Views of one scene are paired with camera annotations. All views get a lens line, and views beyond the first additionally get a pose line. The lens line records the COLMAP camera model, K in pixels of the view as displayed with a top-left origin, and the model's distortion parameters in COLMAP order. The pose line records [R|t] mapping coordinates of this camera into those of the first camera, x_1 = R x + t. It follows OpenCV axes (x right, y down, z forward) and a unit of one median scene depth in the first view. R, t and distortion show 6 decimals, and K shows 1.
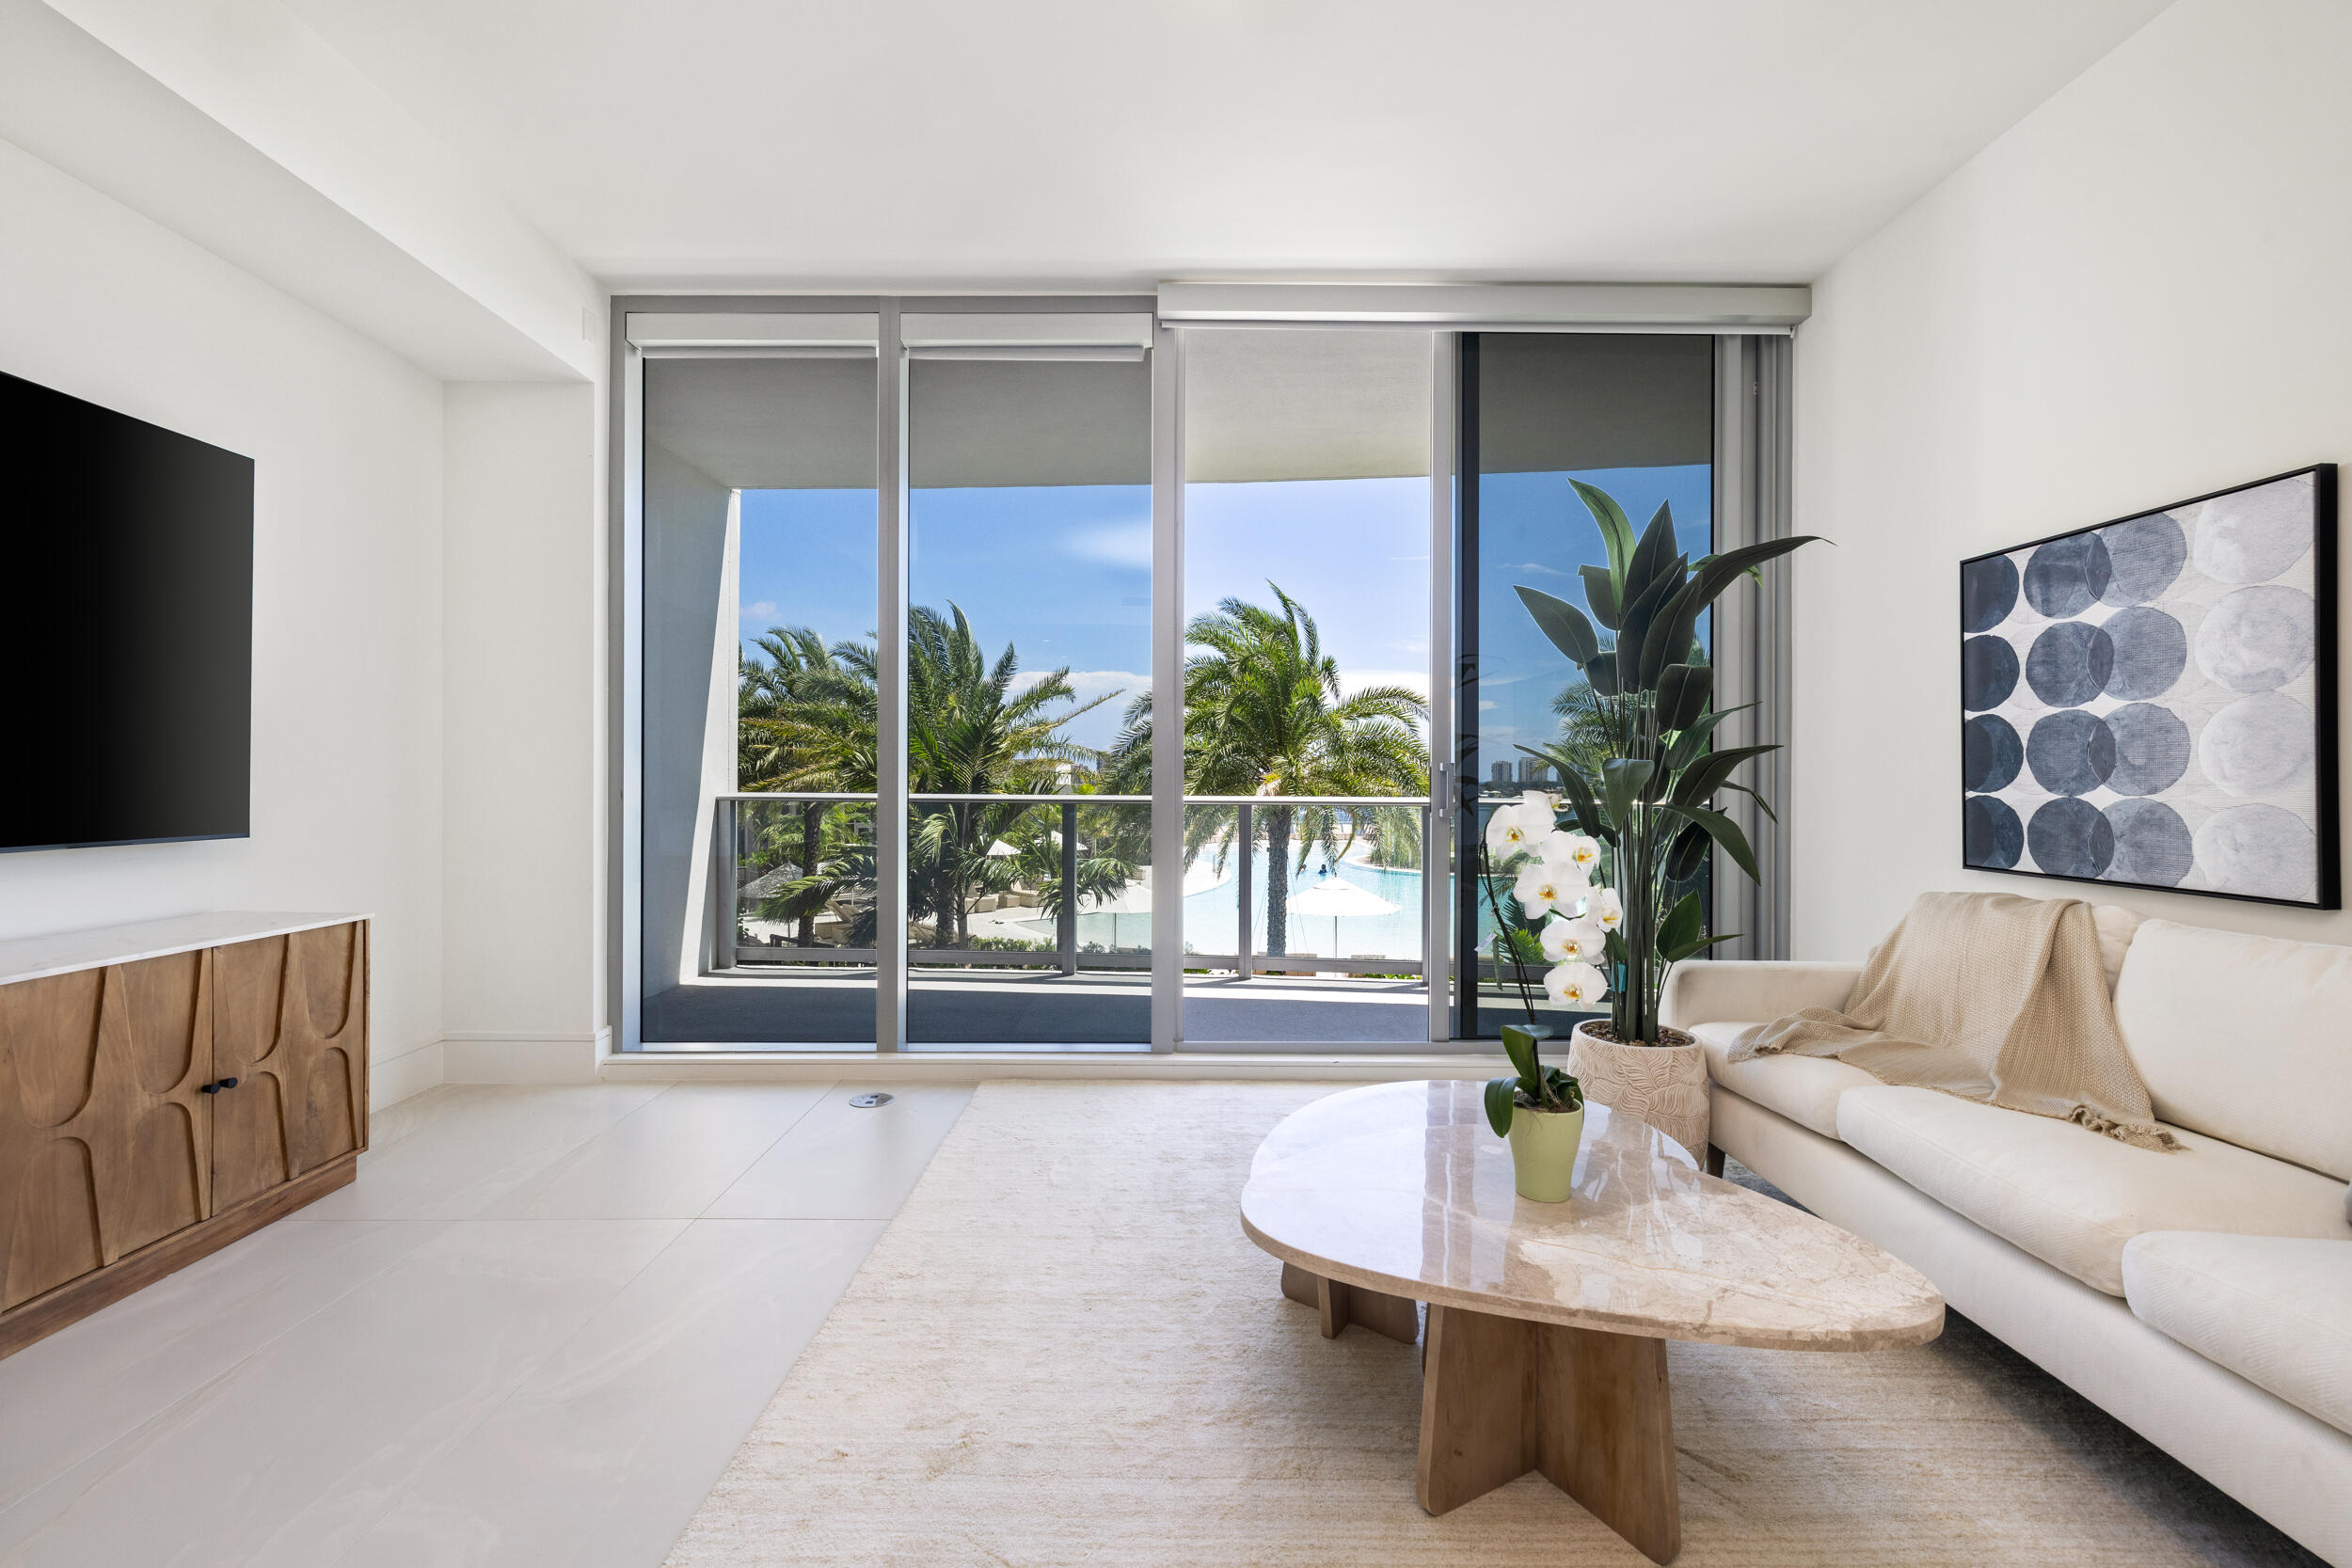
lens RADIAL K [[990.6, 0, 1176.0], [0, 990.6, 784.0], [0, 0, 1]] dist [0.001693, 0.000400]
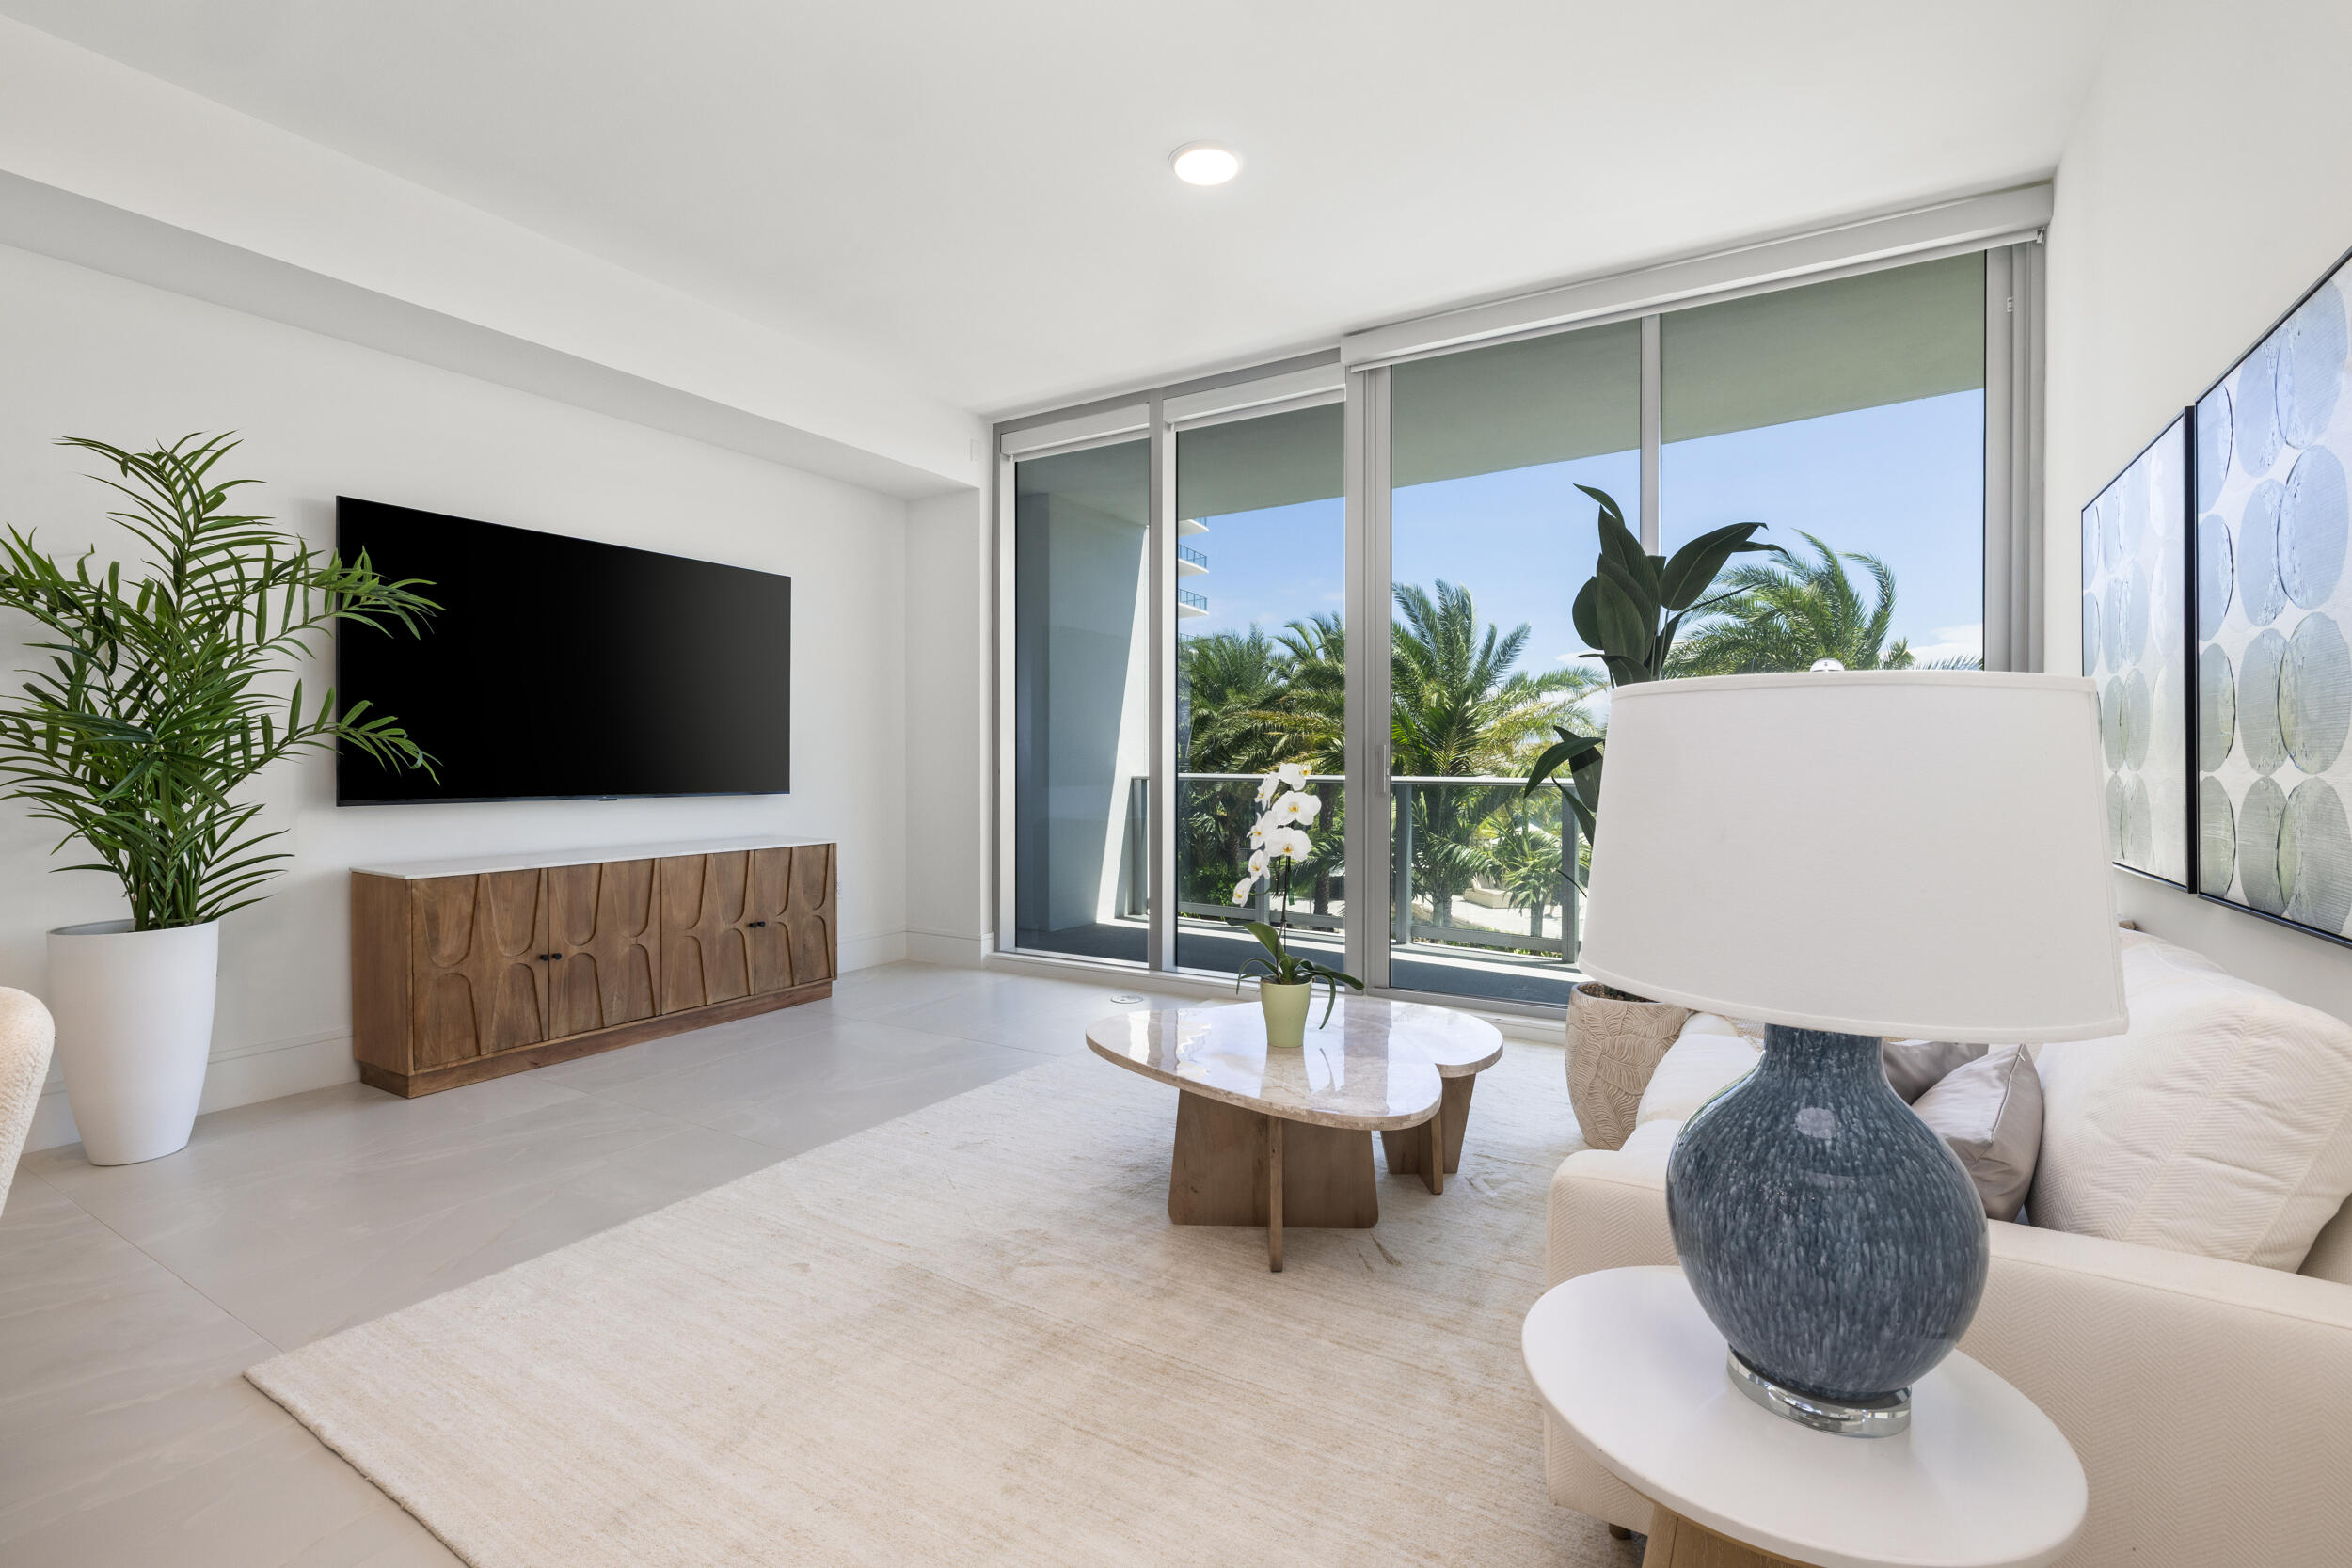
lens RADIAL K [[1056.4, 0, 1176.0], [0, 1056.4, 784.0], [0, 0, 1]] dist [-0.008526, -0.000028]
pose [[0.852998, 0.009207, -0.521833, 0.612782], [-0.002632, 0.999908, 0.013340, 0.010686], [0.521908, -0.010005, 0.852943, -0.227135]]
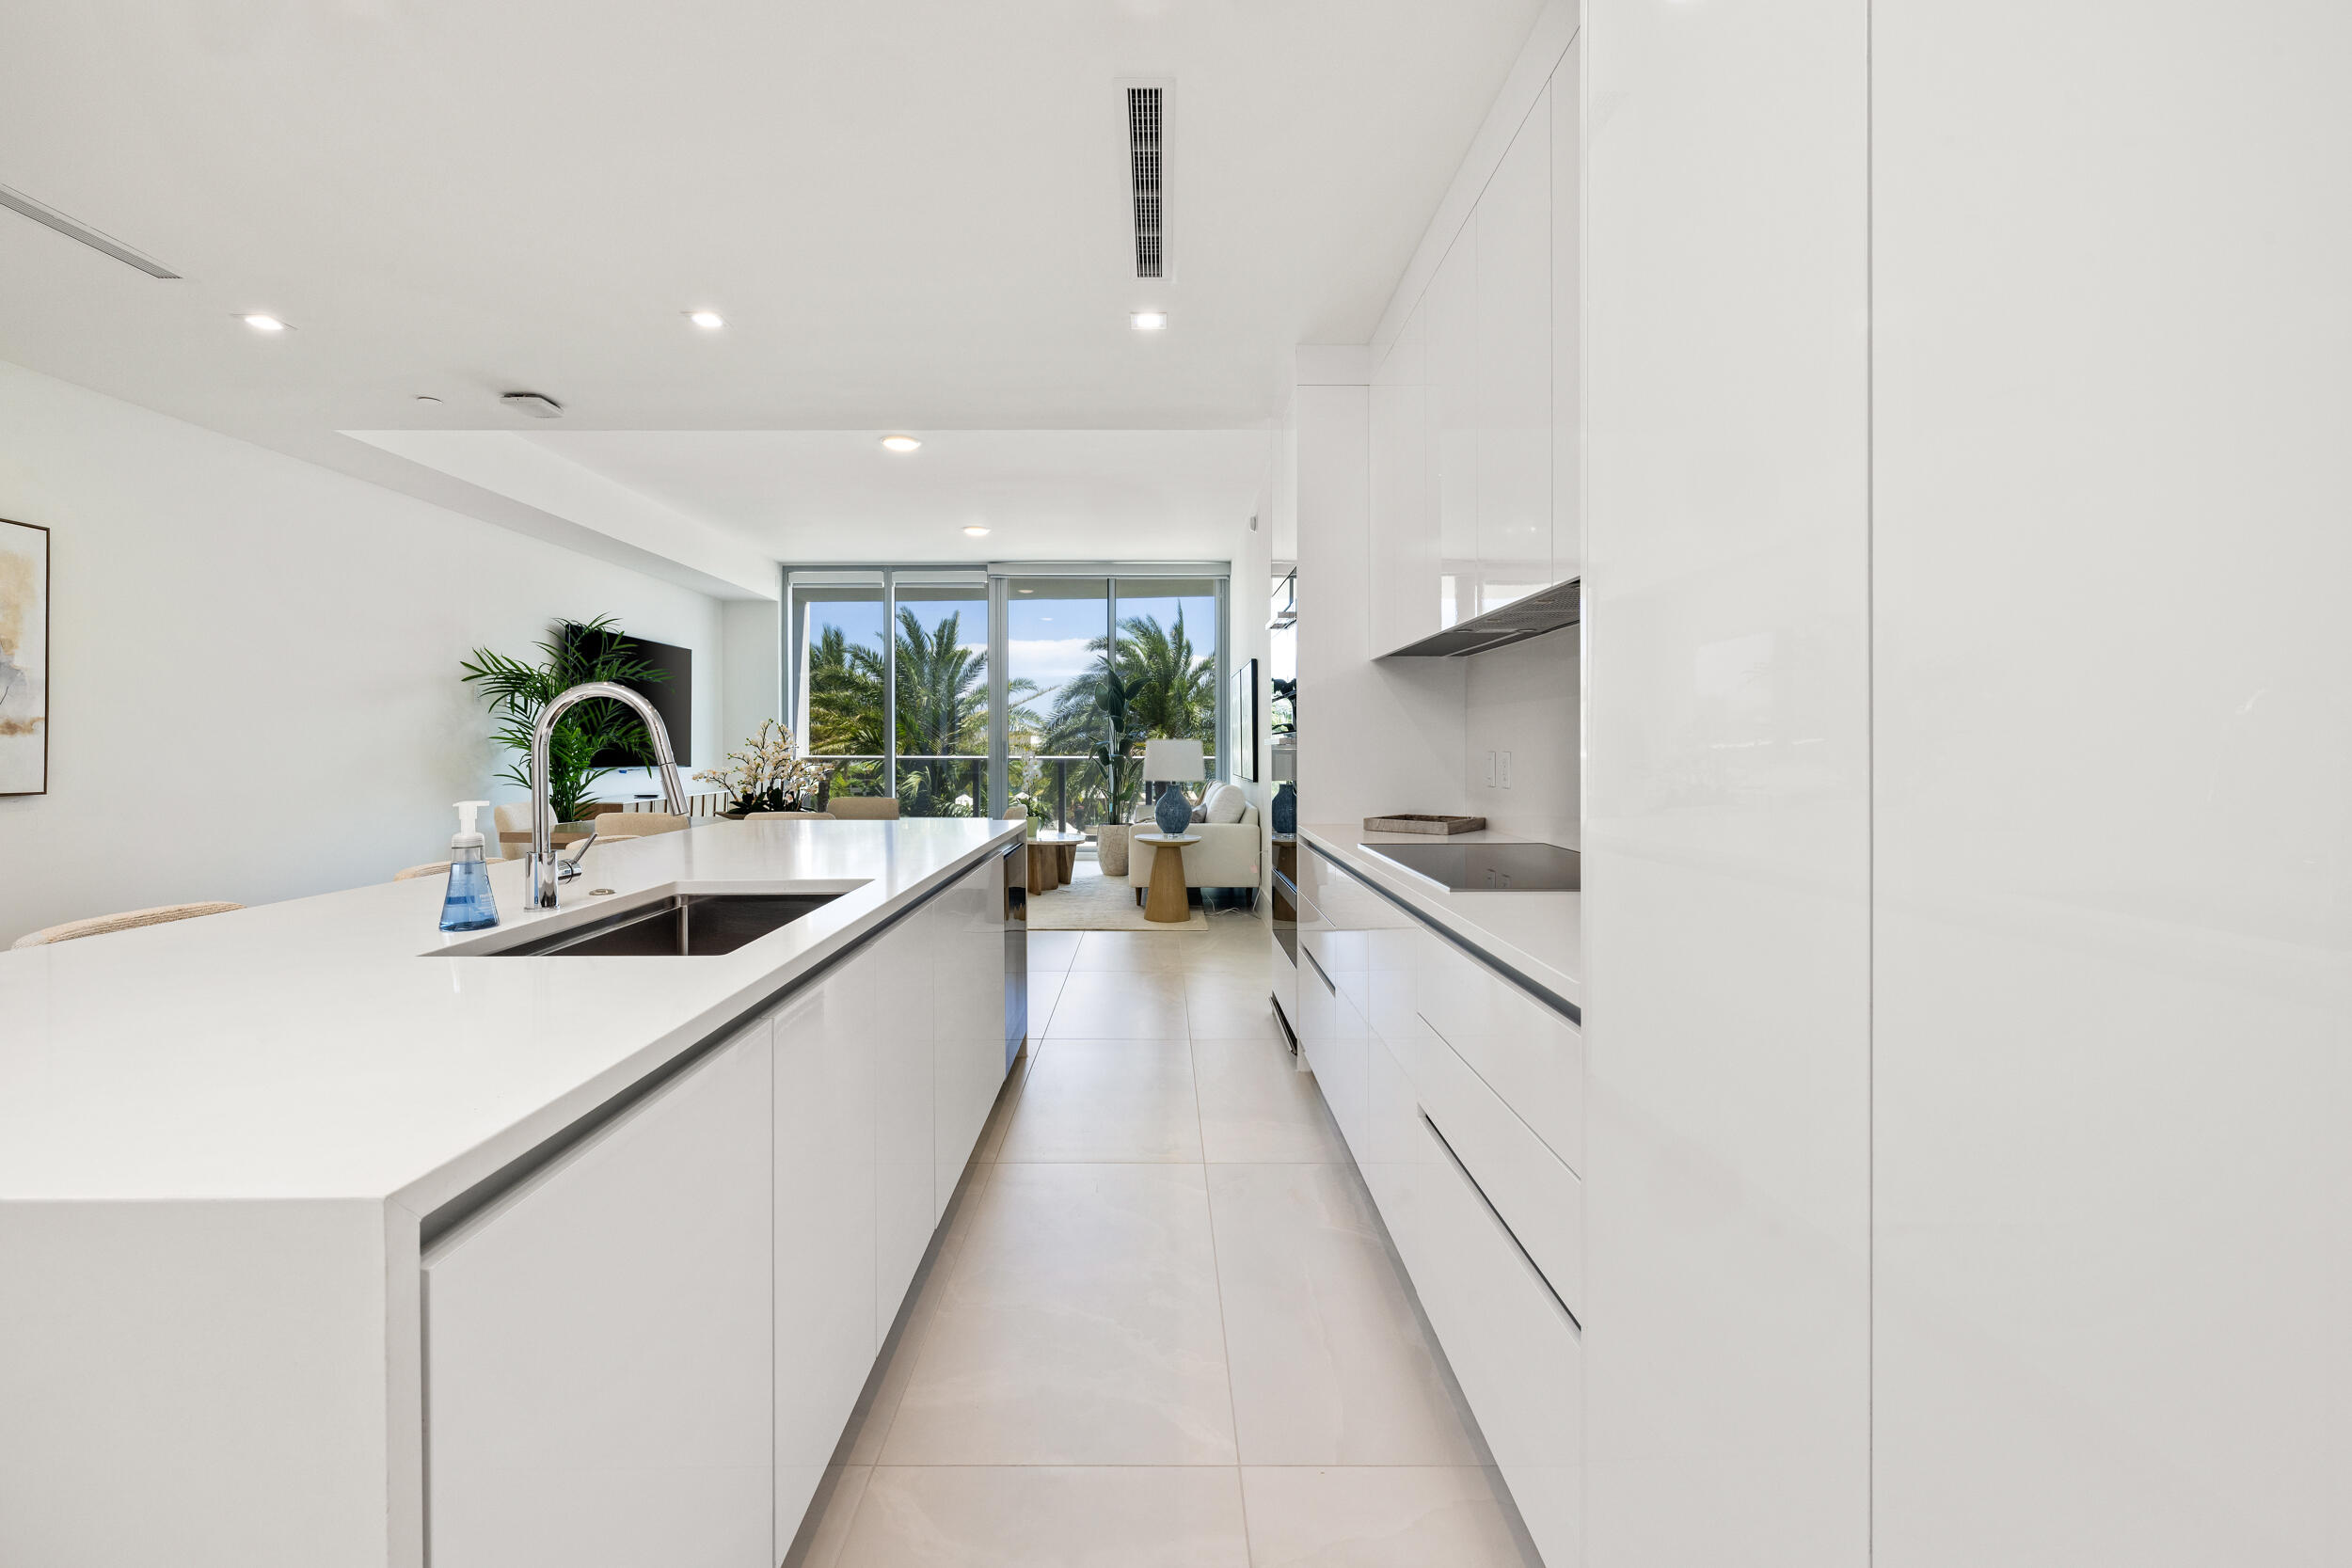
lens RADIAL K [[976.6, 0, 1180.7], [0, 976.6, 757.6], [0, 0, 1]] dist [0.001042, 0.000281]
pose [[0.999865, -0.002475, 0.016231, 0.607113], [0.002408, 0.999988, 0.004148, 0.019737], [-0.016241, -0.004108, 0.999860, -2.189769]]
